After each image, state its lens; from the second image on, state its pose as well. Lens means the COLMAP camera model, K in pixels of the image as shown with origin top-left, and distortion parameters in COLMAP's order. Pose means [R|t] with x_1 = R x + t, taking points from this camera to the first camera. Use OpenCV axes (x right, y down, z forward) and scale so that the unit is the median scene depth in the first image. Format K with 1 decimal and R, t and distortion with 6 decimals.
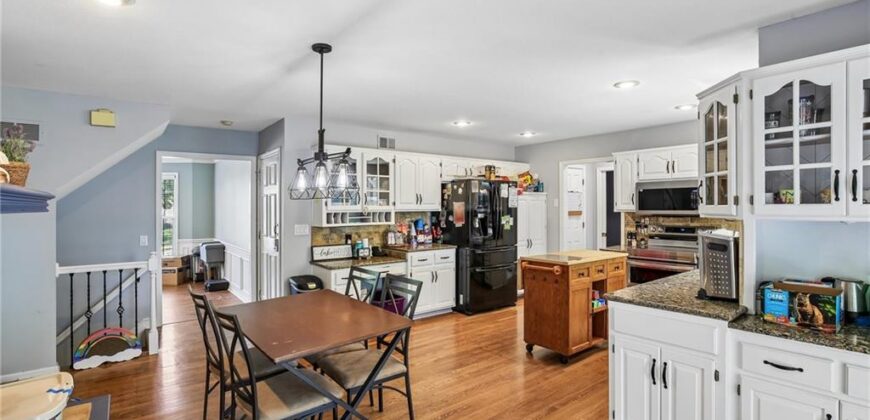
lens RADIAL K [[406.1, 0, 427.1], [0, 406.1, 208.9], [0, 0, 1]] dist [-0.031099, 0.002137]
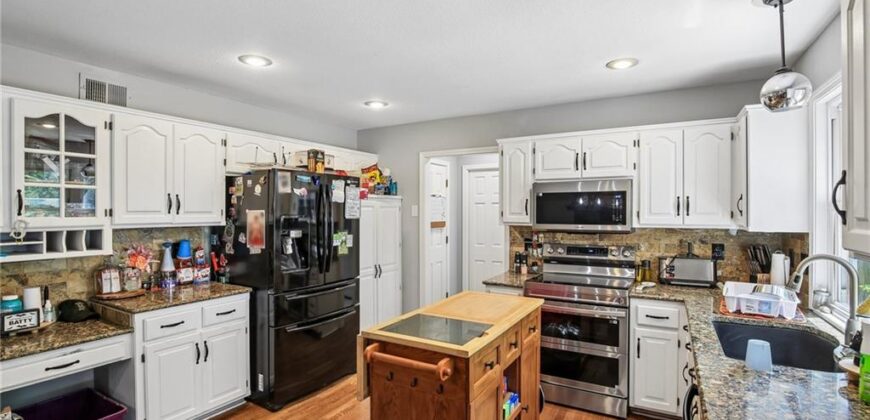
lens RADIAL K [[406.1, 0, 434.2], [0, 406.1, 216.0], [0, 0, 1]] dist [-0.031099, 0.002137]
pose [[0.924163, 0.000036, 0.381999, 0.099443], [-0.002695, 0.999976, 0.006426, -0.013376], [-0.381990, -0.006968, 0.924140, 0.417721]]
